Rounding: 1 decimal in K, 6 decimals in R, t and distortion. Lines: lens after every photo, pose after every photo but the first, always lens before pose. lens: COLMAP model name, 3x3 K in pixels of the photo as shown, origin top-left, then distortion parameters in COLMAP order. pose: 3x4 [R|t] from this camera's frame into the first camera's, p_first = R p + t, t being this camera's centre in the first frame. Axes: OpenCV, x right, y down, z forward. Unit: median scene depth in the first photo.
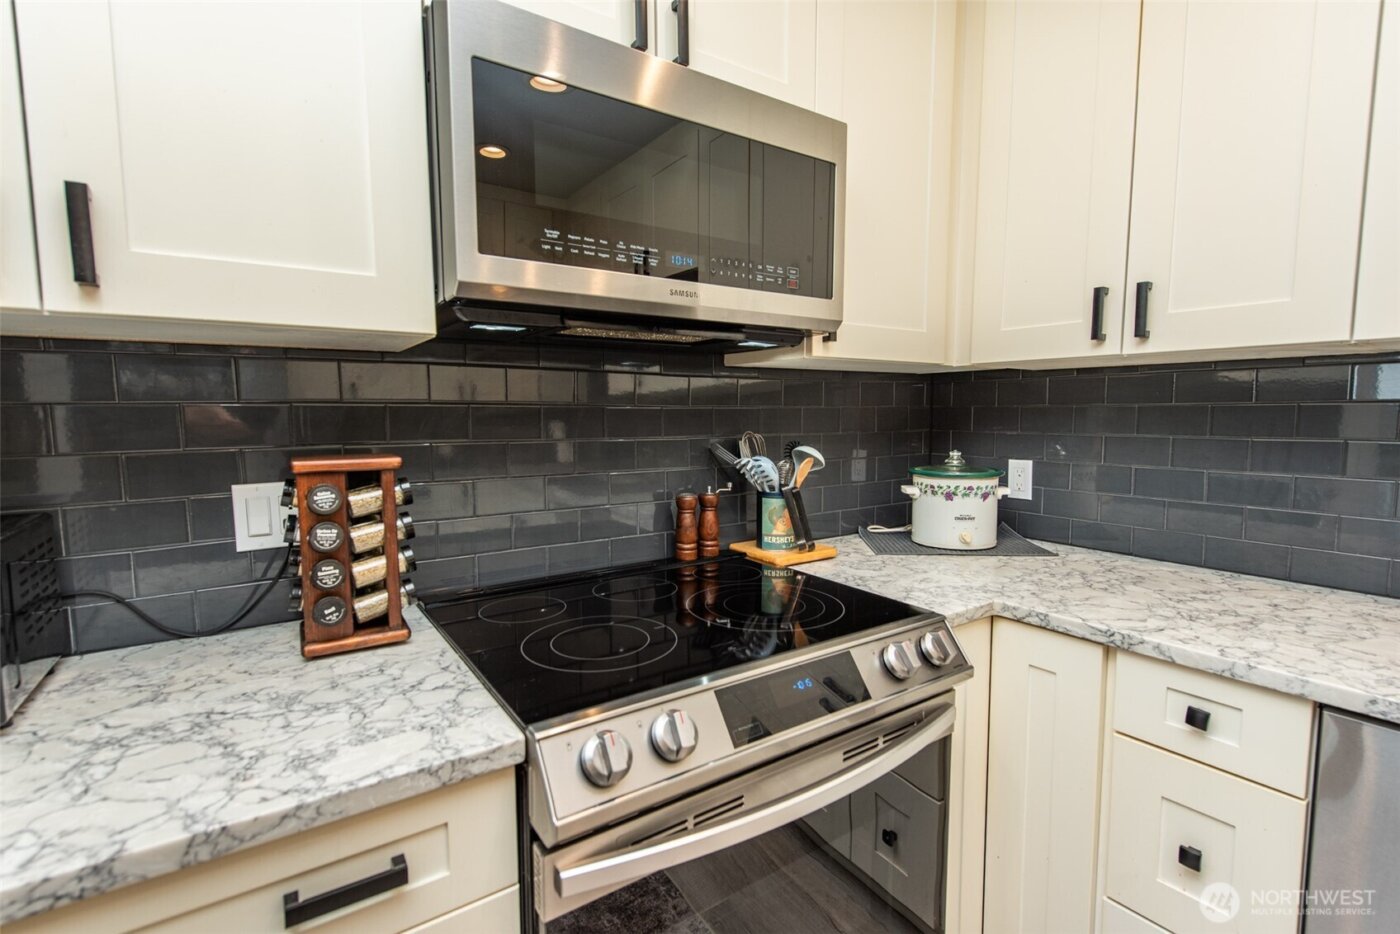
lens RADIAL K [[634.7, 0, 698.0], [0, 634.7, 473.1], [0, 0, 1]] dist [-0.001916, -0.000796]
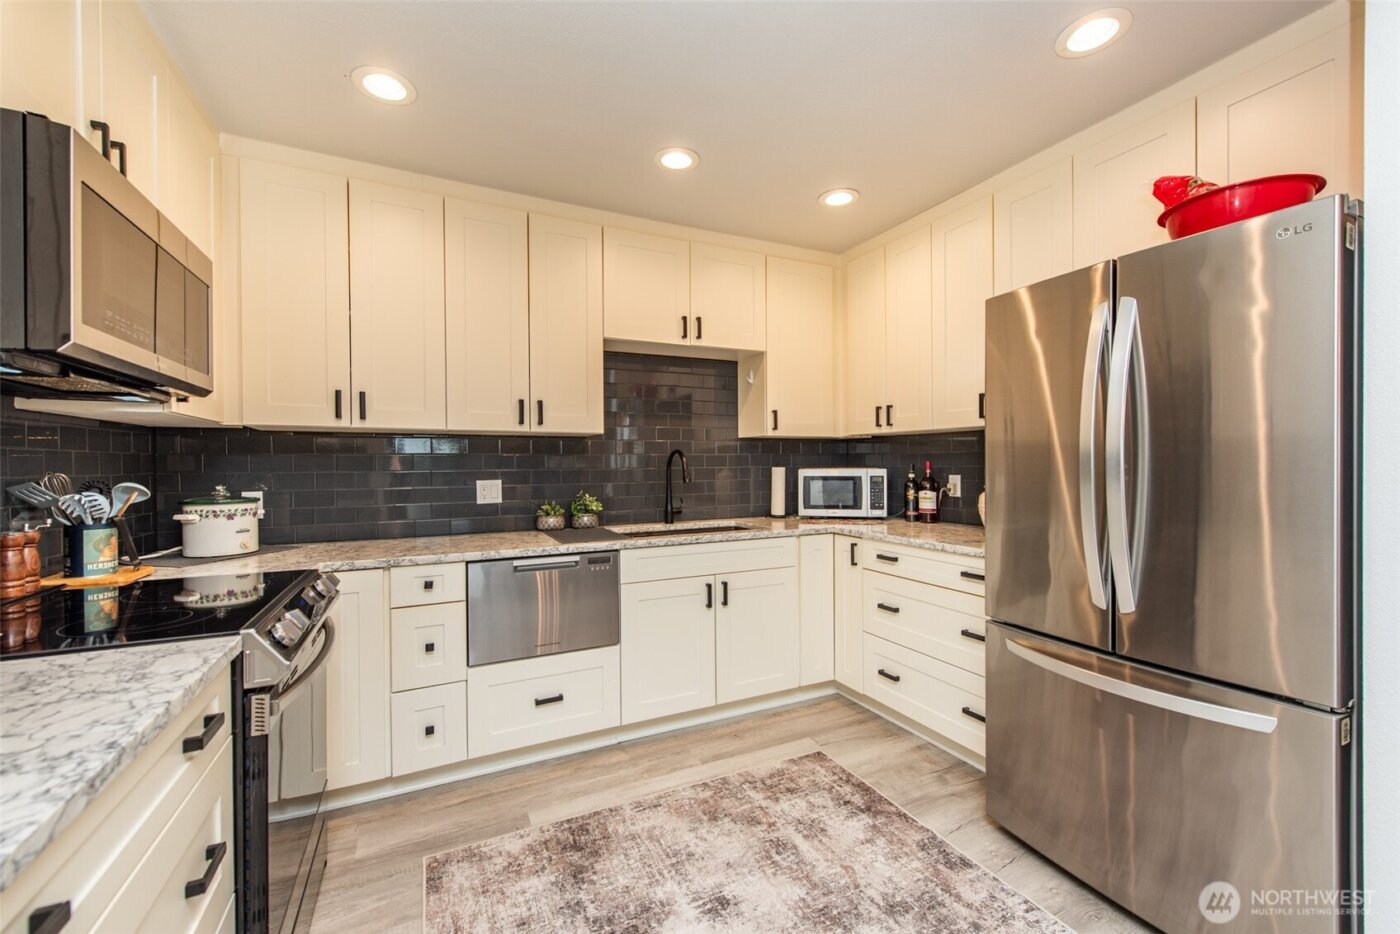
lens RADIAL K [[577.8, 0, 693.8], [0, 577.8, 467.8], [0, 0, 1]] dist [0.001161, 0.000186]
pose [[0.155700, -0.001275, 0.987804, -0.735771], [0.098003, 0.995085, -0.014163, 0.049343], [-0.982931, 0.099013, 0.155060, -0.218455]]
